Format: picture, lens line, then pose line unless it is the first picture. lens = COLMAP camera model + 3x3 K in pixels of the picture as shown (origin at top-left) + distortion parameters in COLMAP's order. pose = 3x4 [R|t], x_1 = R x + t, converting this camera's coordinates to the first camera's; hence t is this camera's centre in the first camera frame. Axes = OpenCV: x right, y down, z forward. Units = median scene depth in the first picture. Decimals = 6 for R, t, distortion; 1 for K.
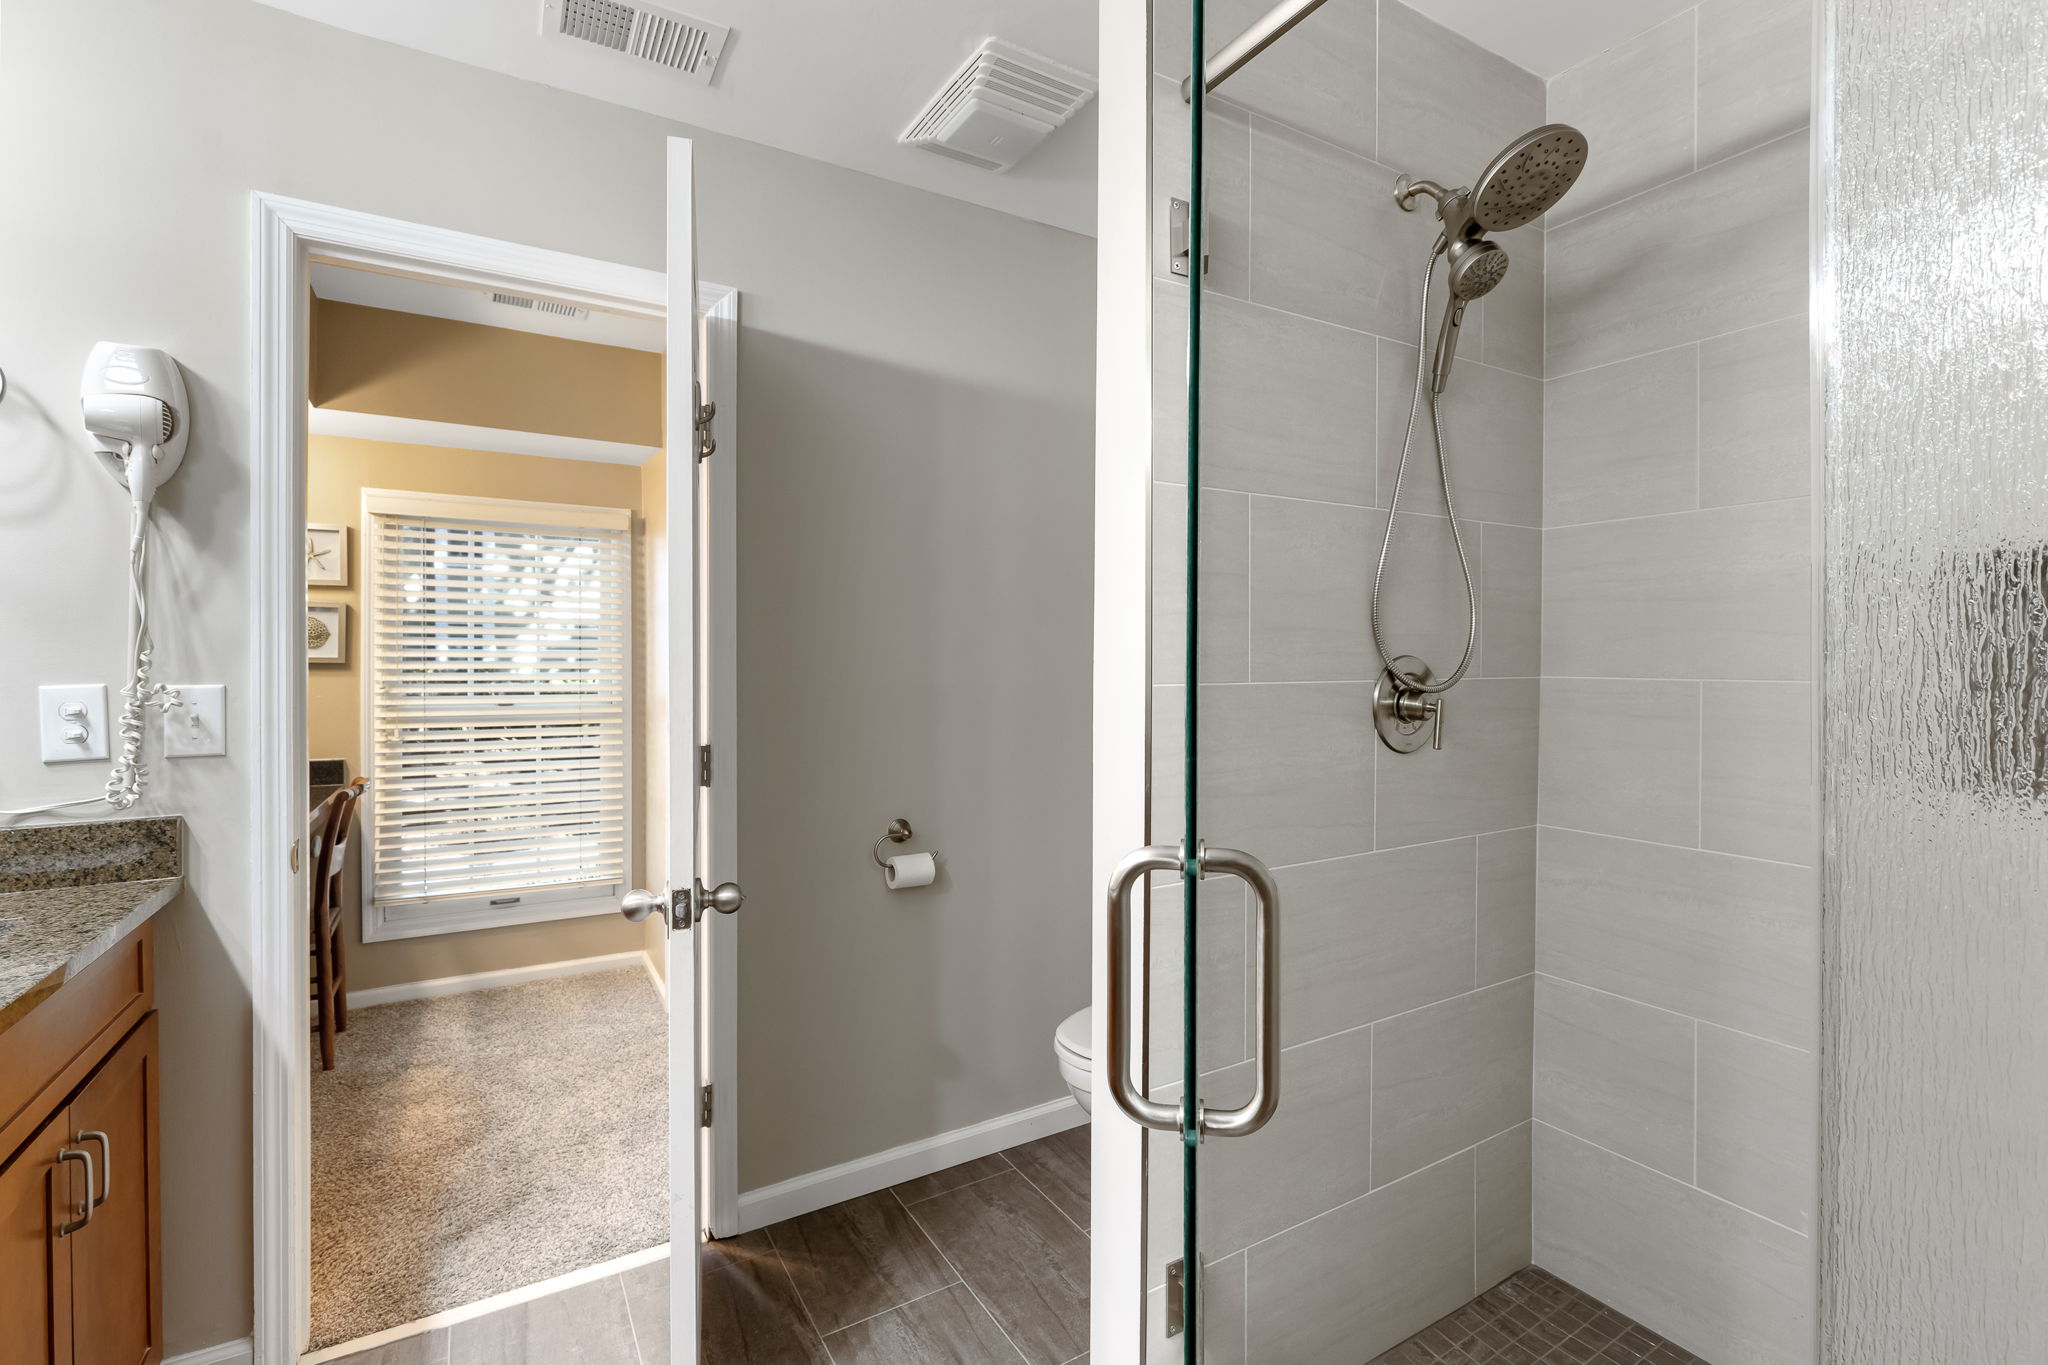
lens RADIAL K [[931.8, 0, 1033.4], [0, 931.8, 656.4], [0, 0, 1]] dist [-0.002069, -0.000132]
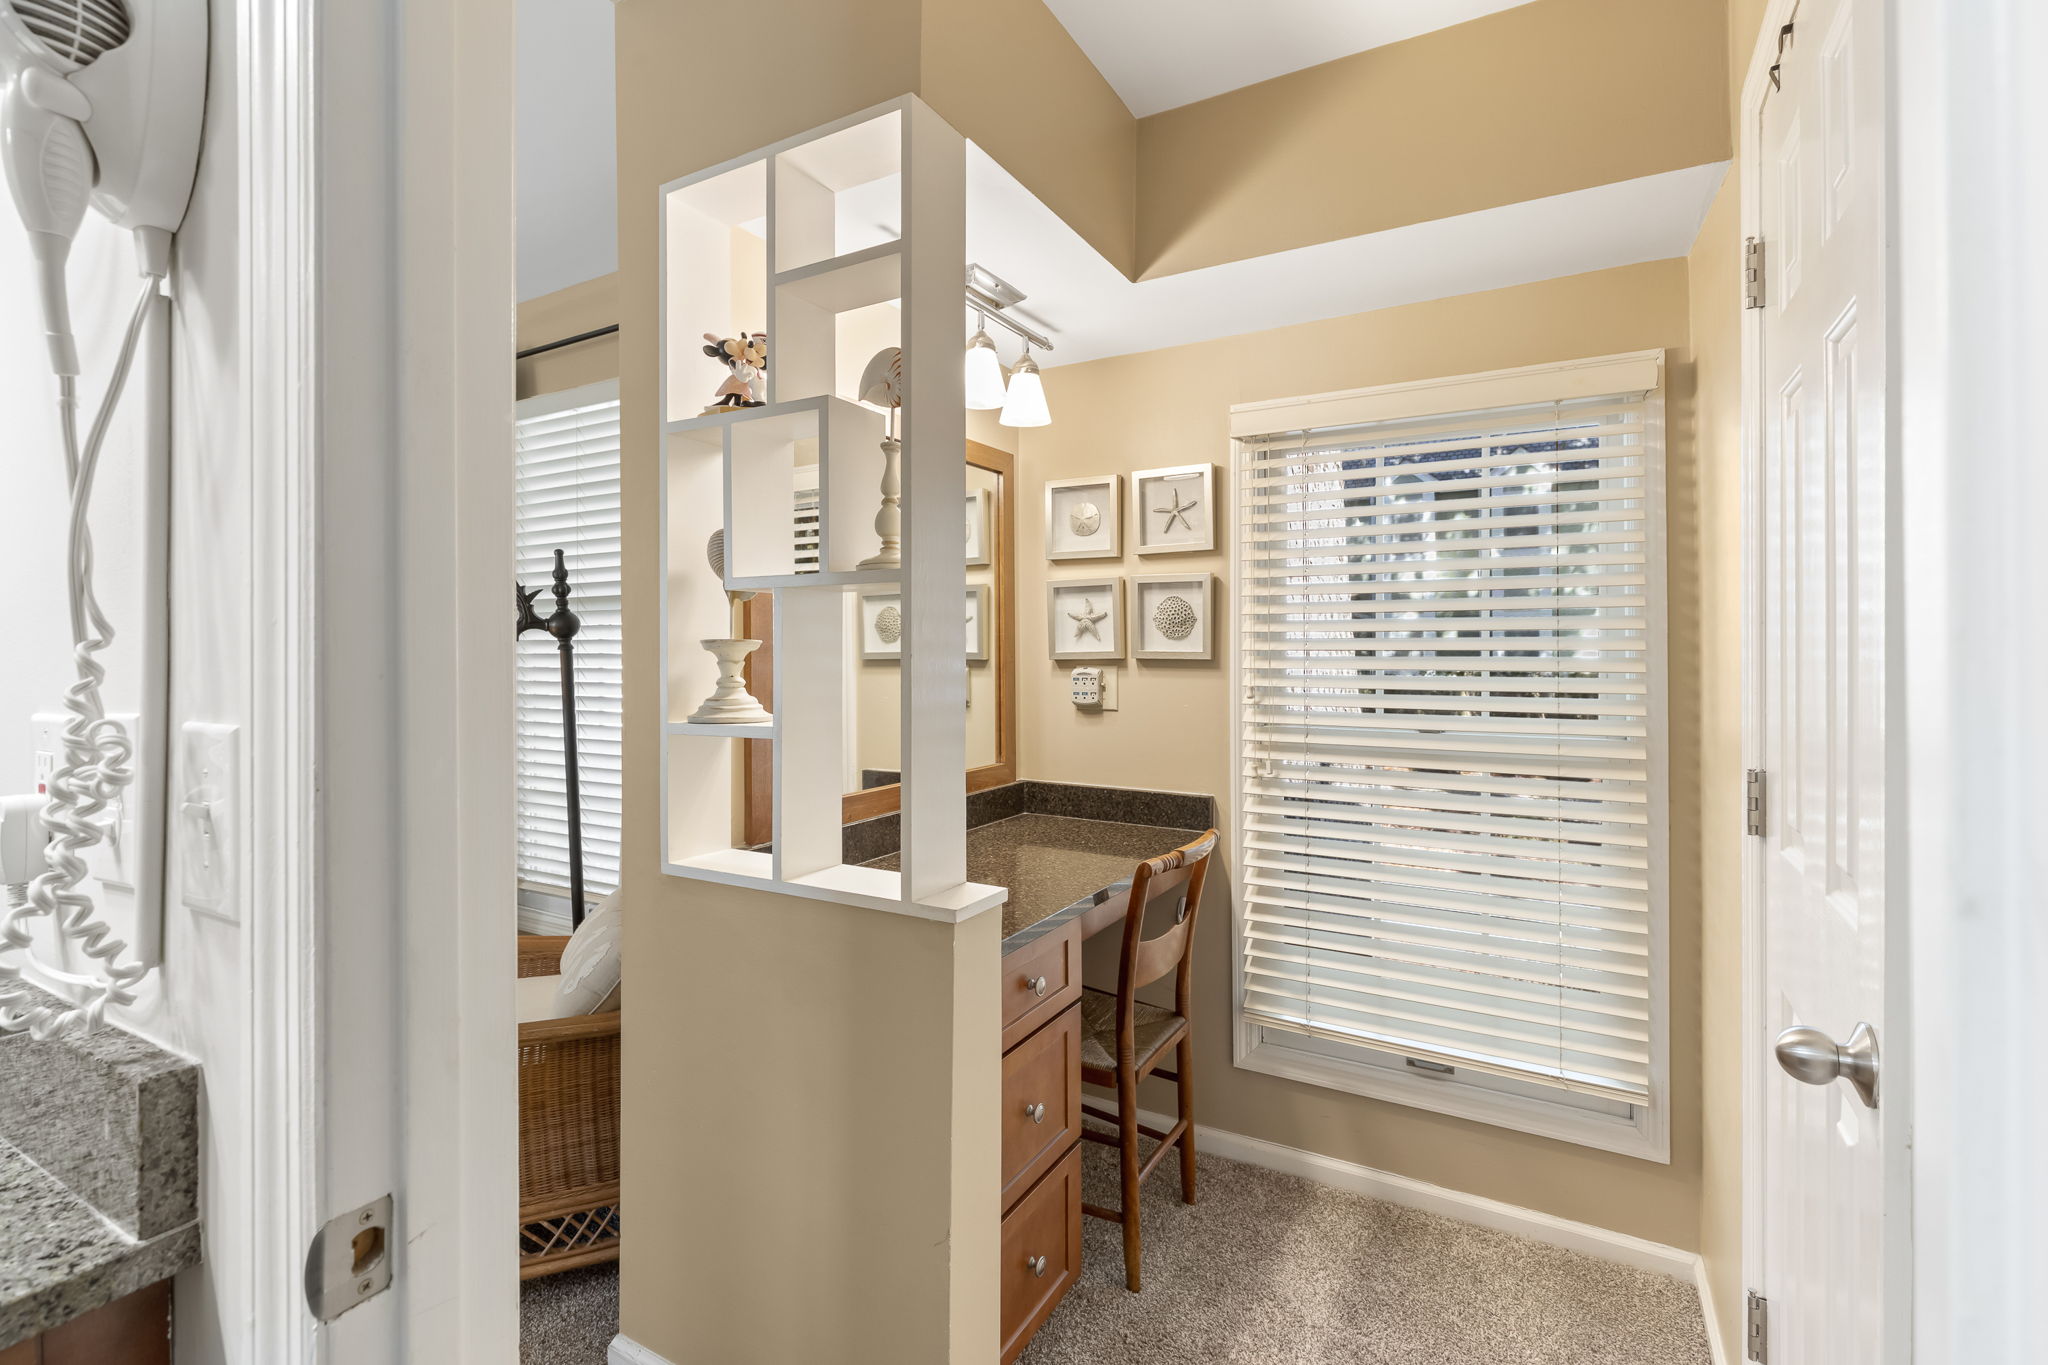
lens RADIAL K [[931.8, 0, 1033.4], [0, 931.8, 656.4], [0, 0, 1]] dist [-0.002069, -0.000132]
pose [[0.503269, -0.003812, -0.864121, -0.194513], [0.004323, 0.999989, -0.001894, 0.005078], [0.864119, -0.002782, 0.503280, 0.514874]]
